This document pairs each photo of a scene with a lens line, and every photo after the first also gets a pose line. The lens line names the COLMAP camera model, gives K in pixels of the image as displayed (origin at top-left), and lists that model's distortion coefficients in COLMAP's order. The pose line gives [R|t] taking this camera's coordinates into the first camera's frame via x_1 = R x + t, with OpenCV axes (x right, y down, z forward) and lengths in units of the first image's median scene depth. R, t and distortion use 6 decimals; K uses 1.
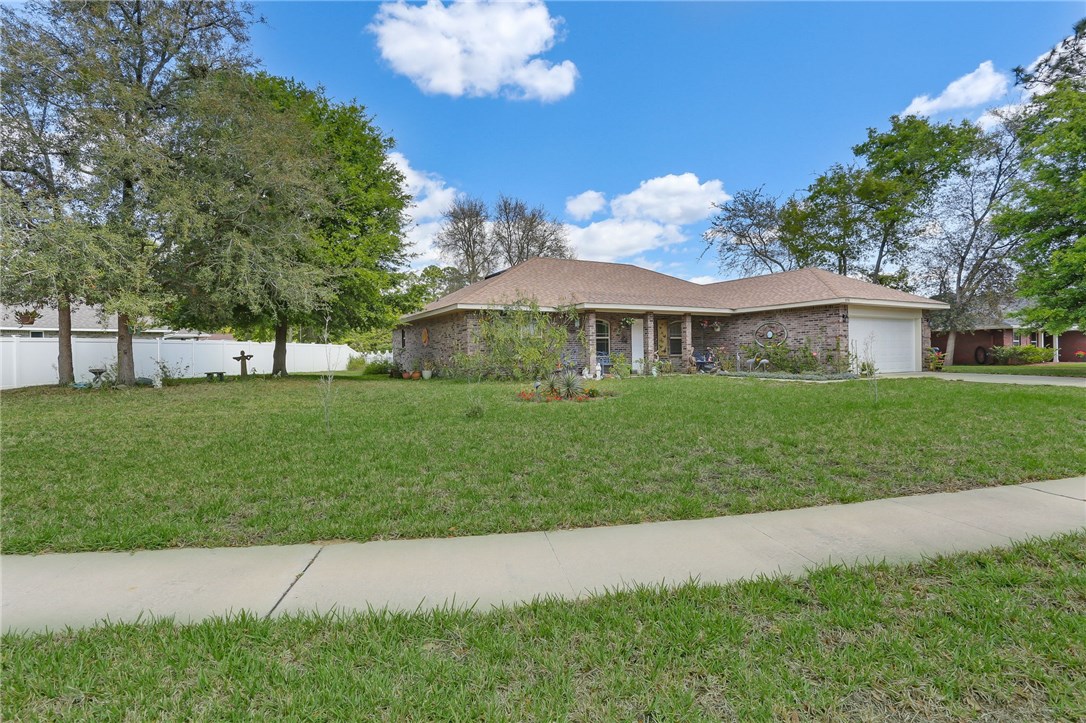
lens RADIAL K [[576.1, 0, 543.0], [0, 576.1, 361.5], [0, 0, 1]] dist [-0.046718, 0.001054]
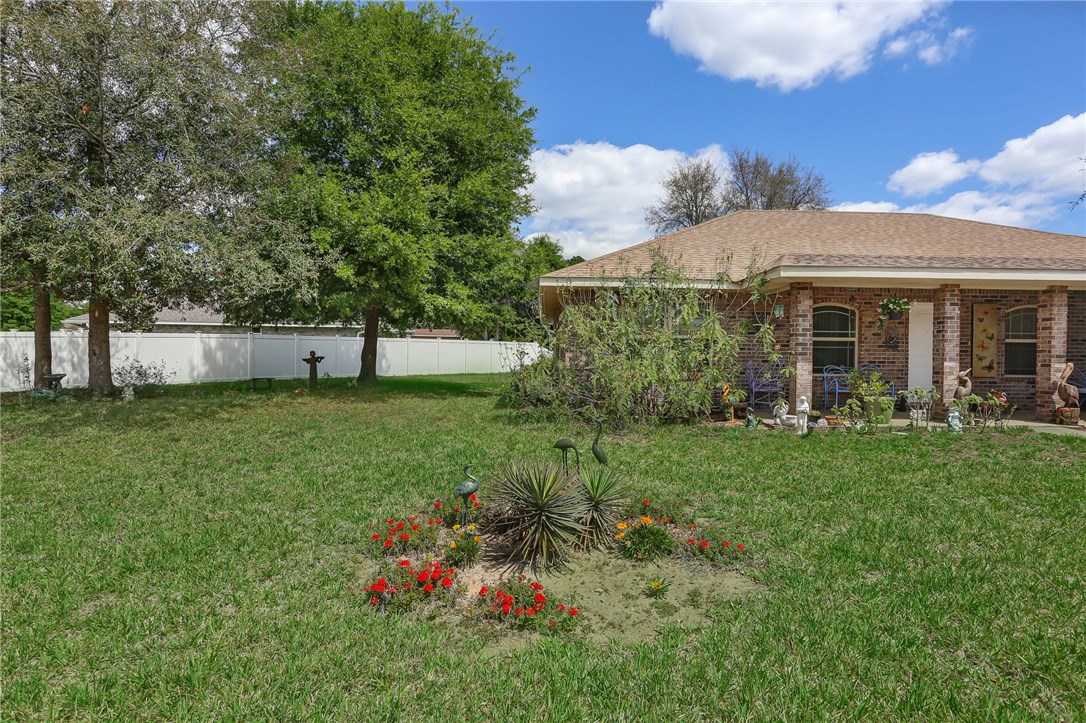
lens RADIAL K [[536.8, 0, 546.8], [0, 536.8, 349.9], [0, 0, 1]] dist [-0.063099, 0.027590]
pose [[0.873062, 0.021933, -0.487116, 0.101886], [-0.027197, 0.999623, -0.003736, -0.022014], [0.486851, 0.016510, 0.873329, 0.448715]]
